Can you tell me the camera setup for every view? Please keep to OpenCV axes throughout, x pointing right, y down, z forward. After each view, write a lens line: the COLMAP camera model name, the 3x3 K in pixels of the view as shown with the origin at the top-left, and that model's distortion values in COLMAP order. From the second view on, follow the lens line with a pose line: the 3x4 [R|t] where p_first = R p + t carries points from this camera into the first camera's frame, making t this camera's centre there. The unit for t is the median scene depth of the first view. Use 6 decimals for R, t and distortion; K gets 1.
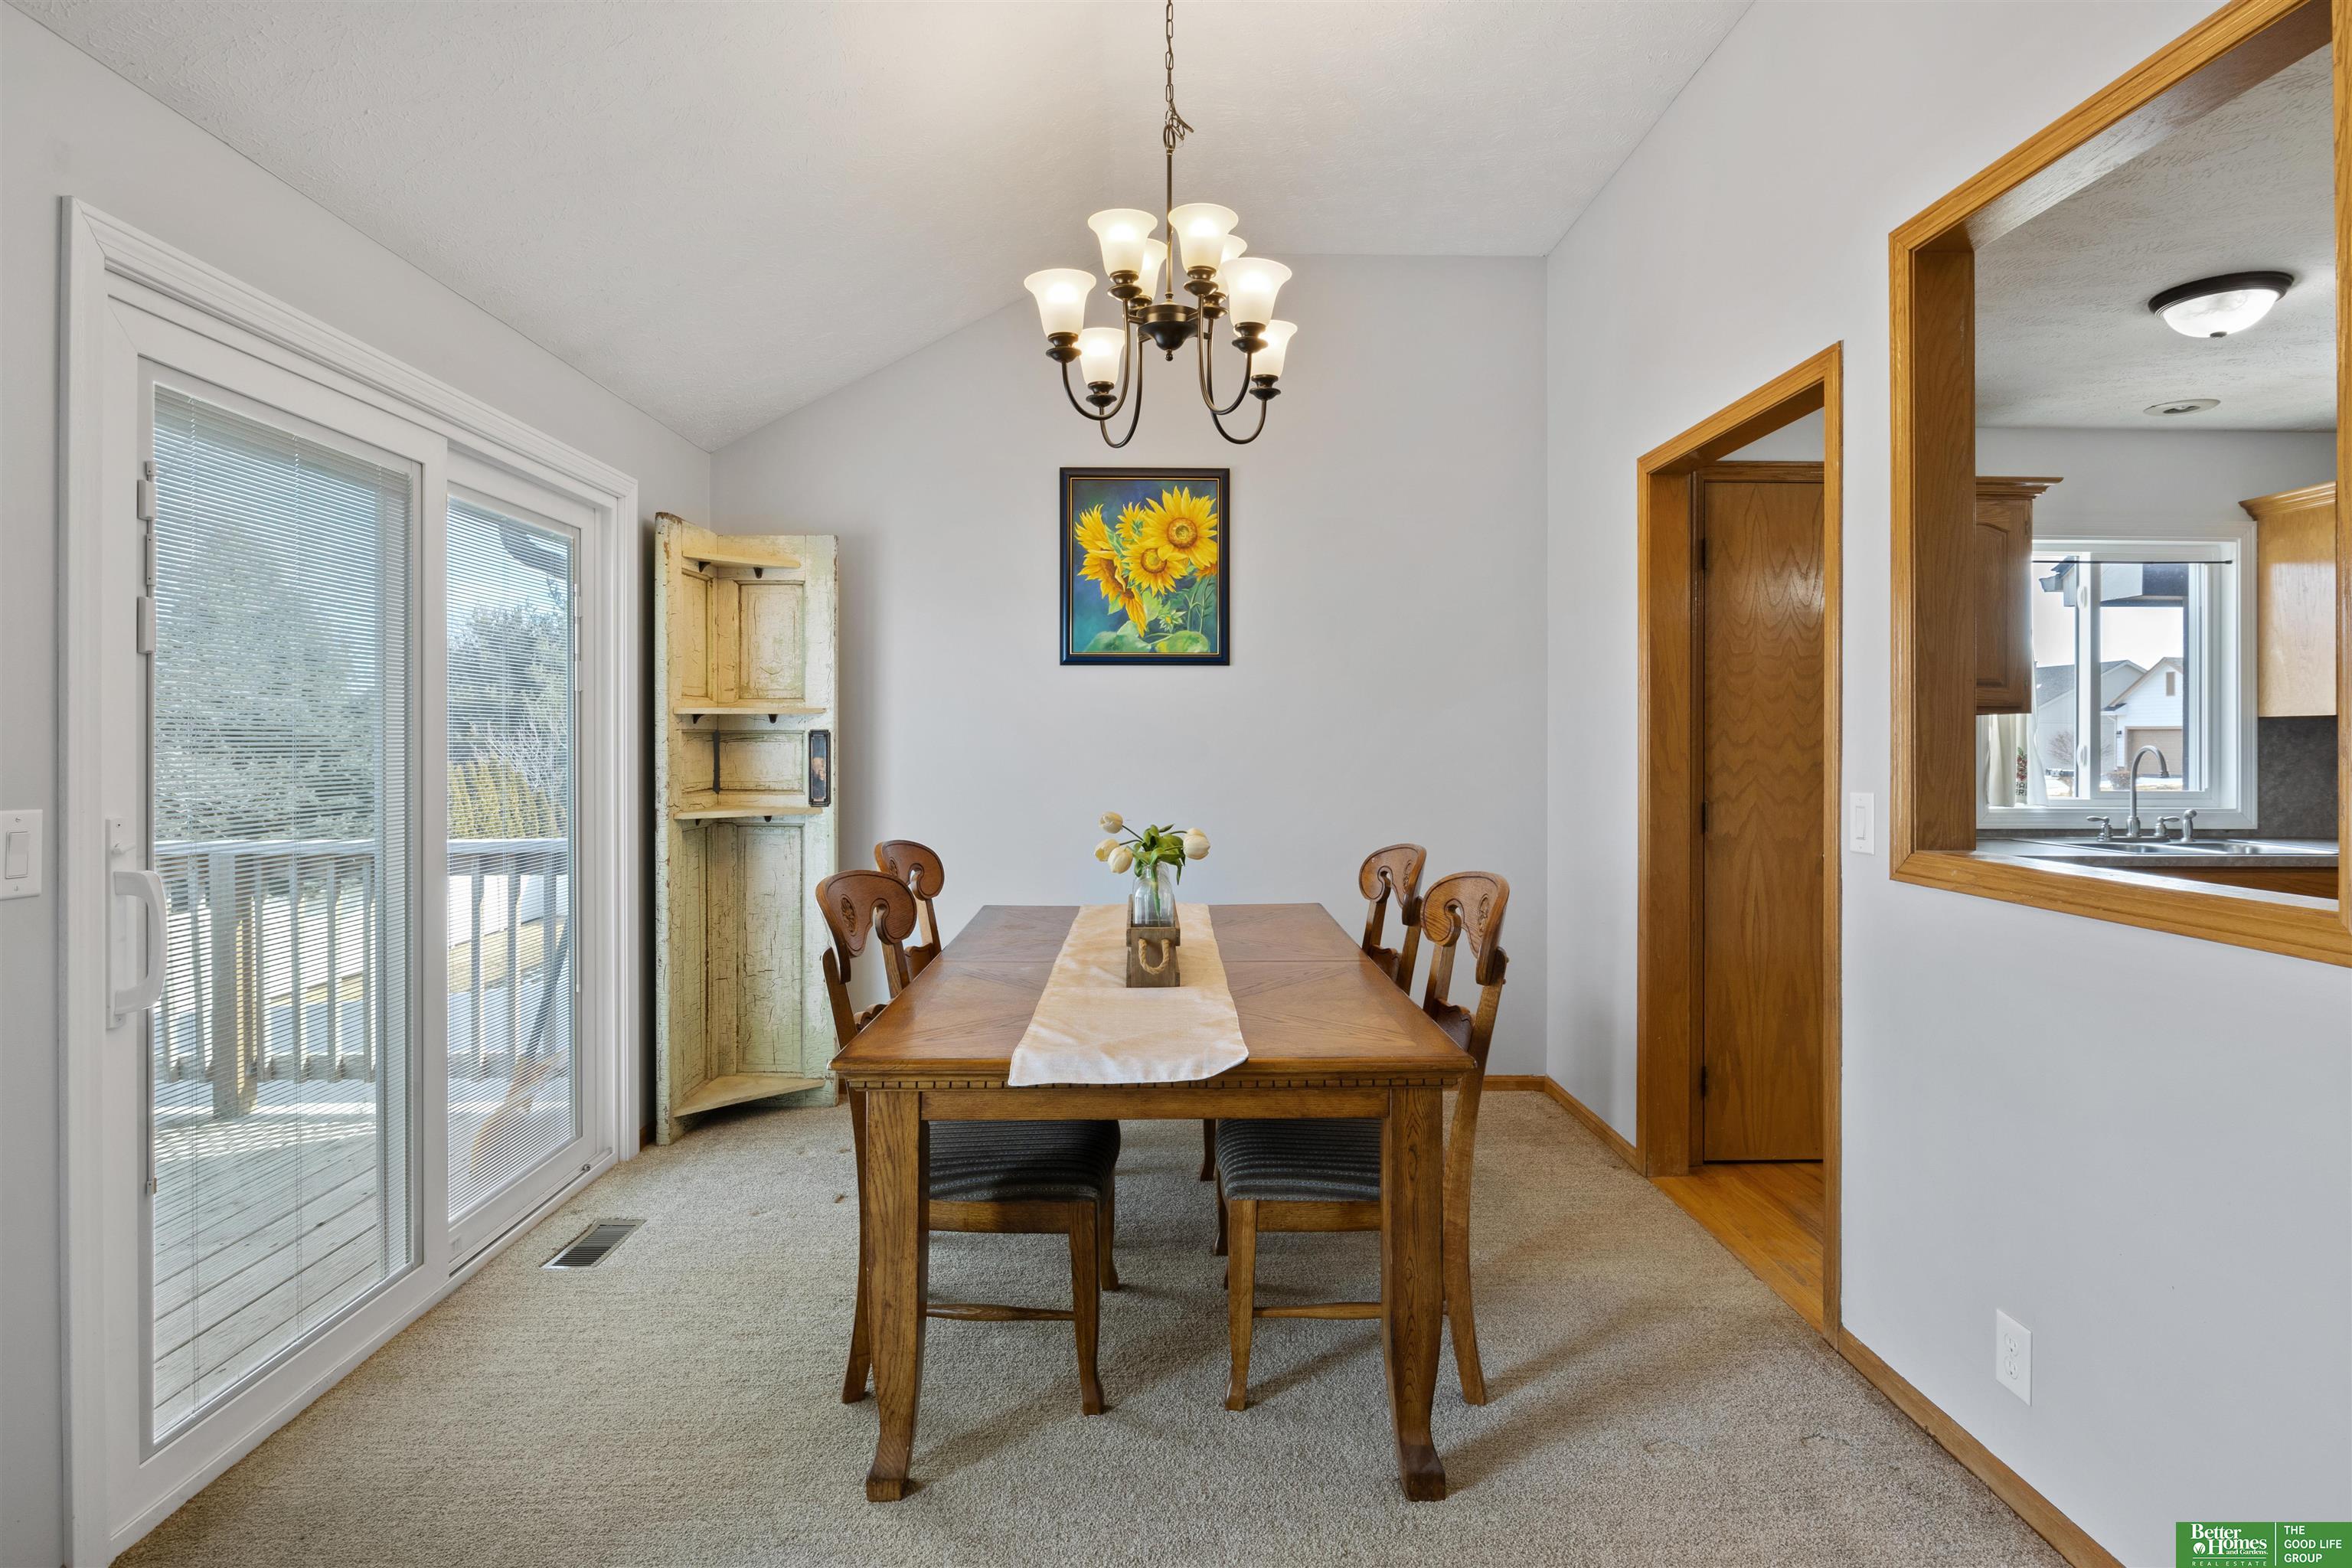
lens RADIAL K [[1172.5, 0, 1180.6], [0, 1172.5, 741.6], [0, 0, 1]] dist [-0.011624, 0.000000]
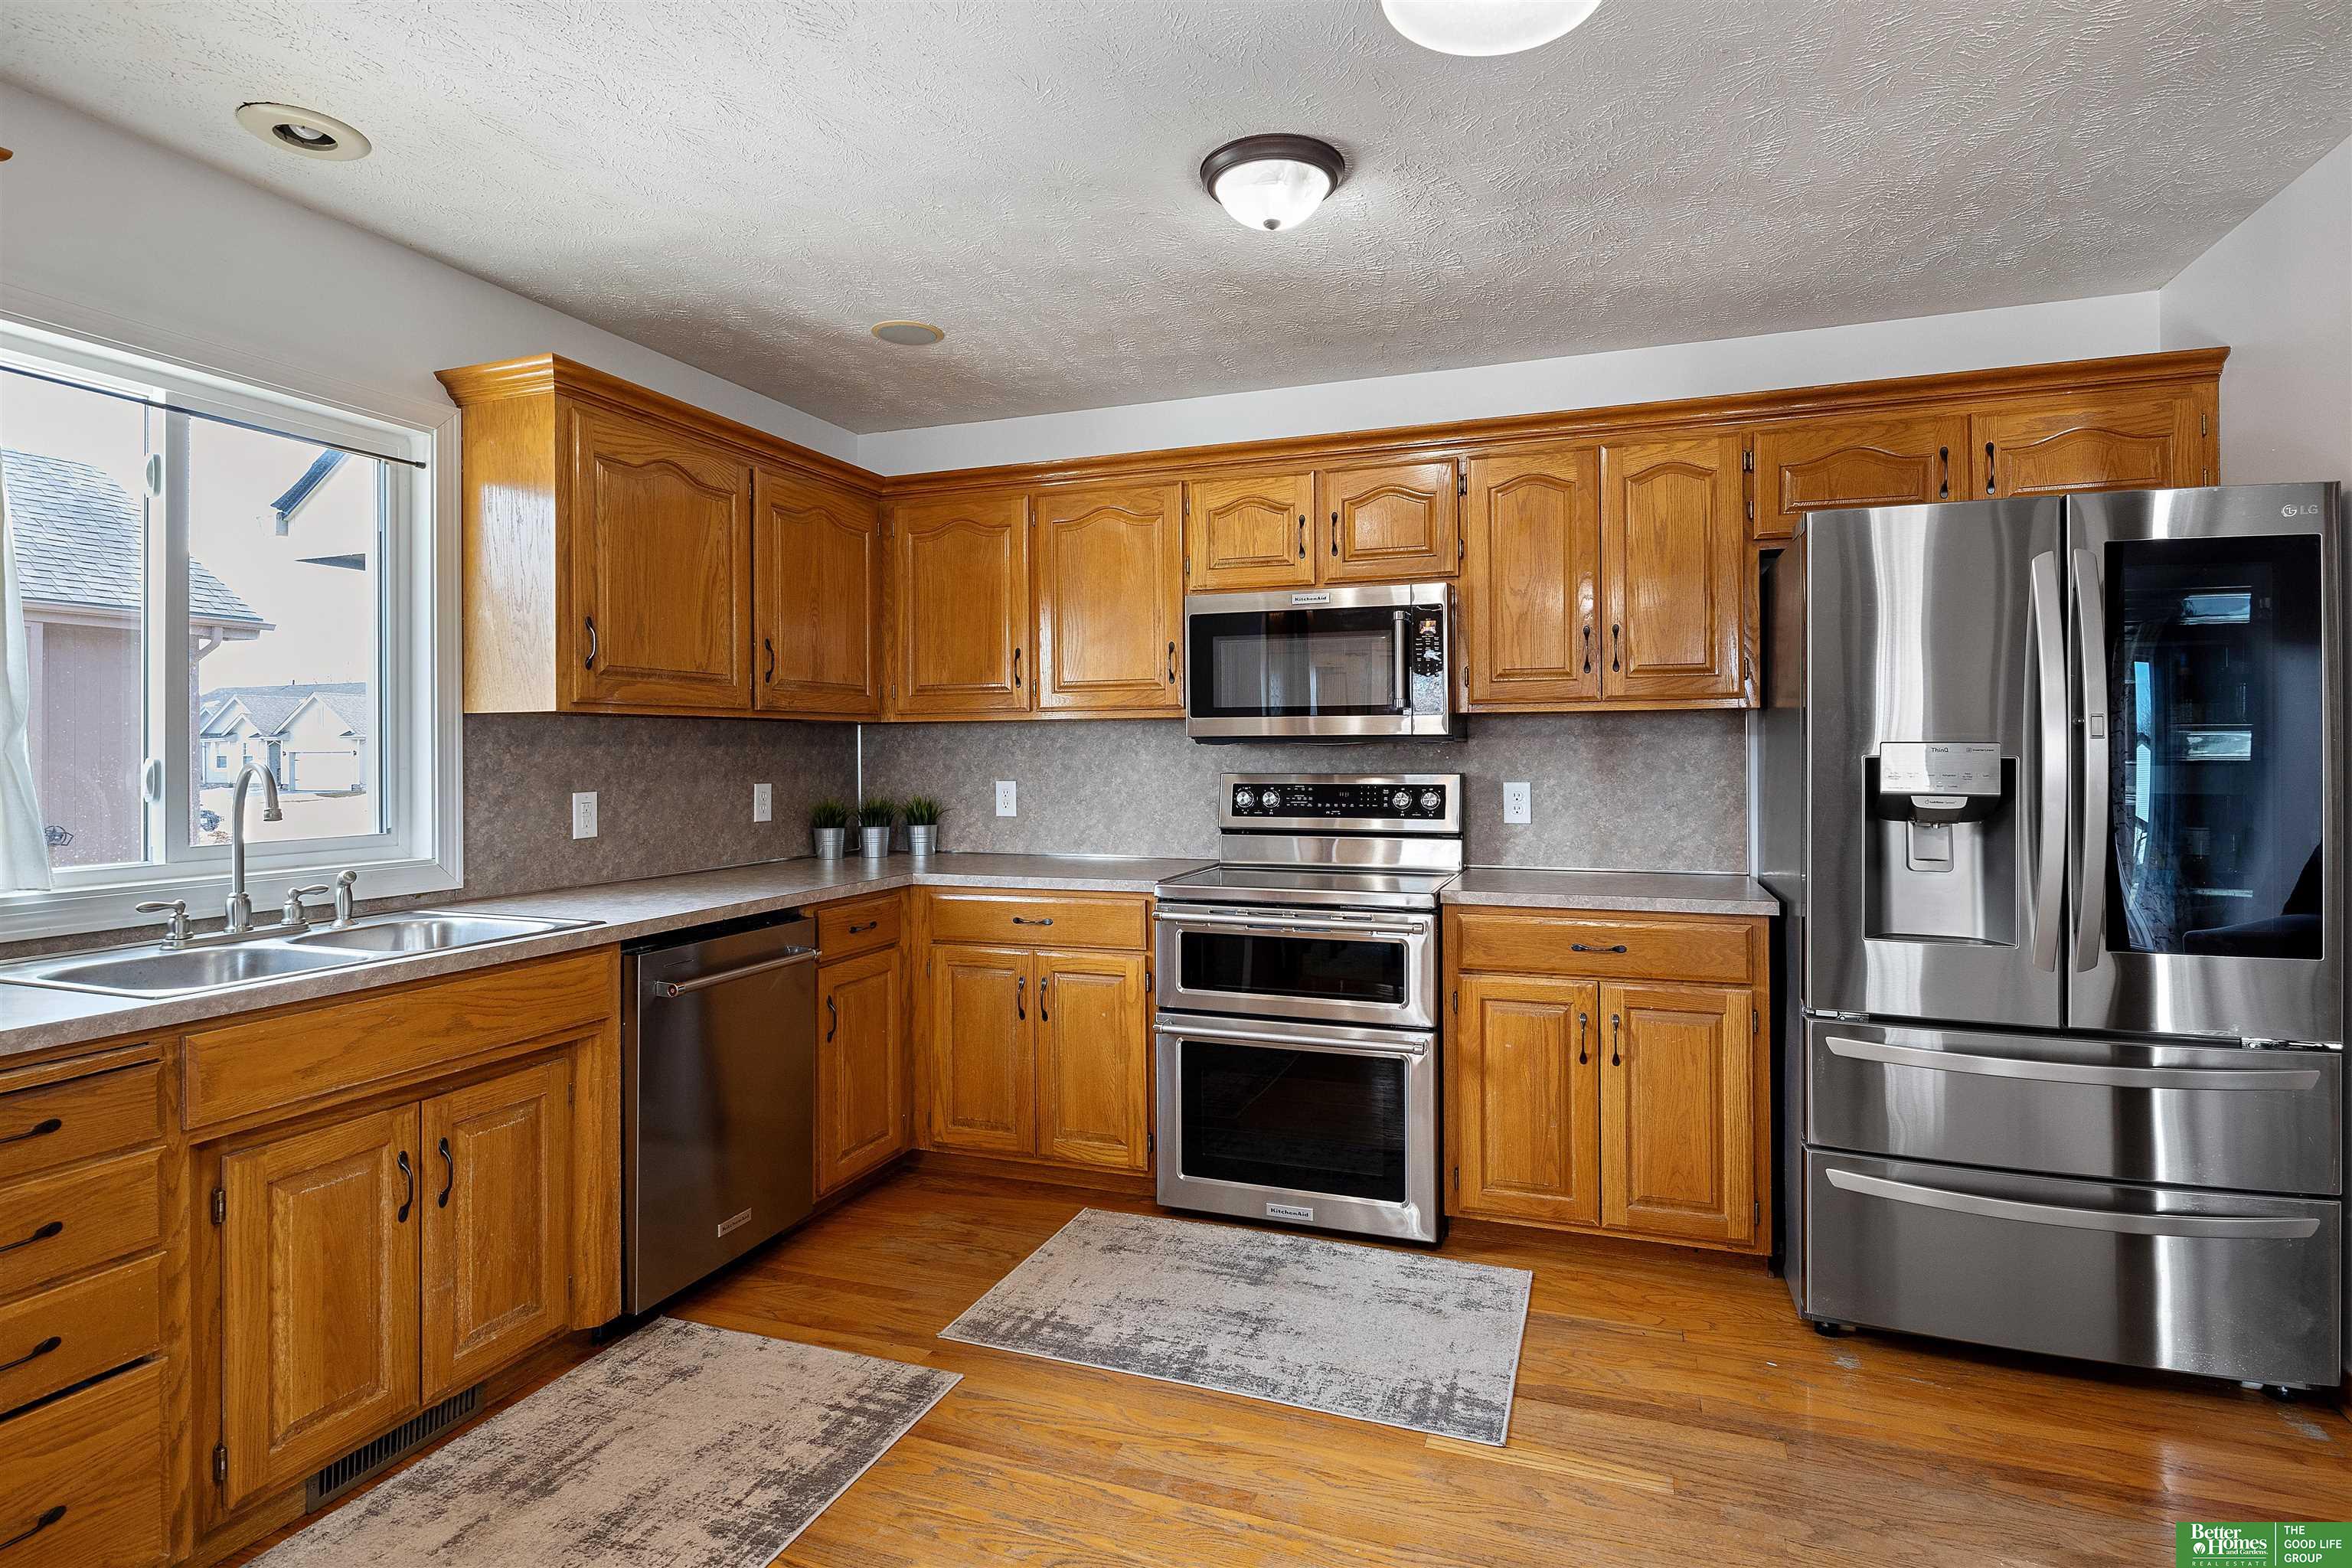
lens RADIAL K [[1179.6, 0, 1177.8], [0, 1179.6, 752.0], [0, 0, 1]] dist [-0.007794, -0.000542]
pose [[0.363891, -0.004255, 0.931432, 0.473691], [0.006923, 0.999974, 0.001864, 0.001837], [-0.931416, 0.005770, 0.363911, 0.401258]]
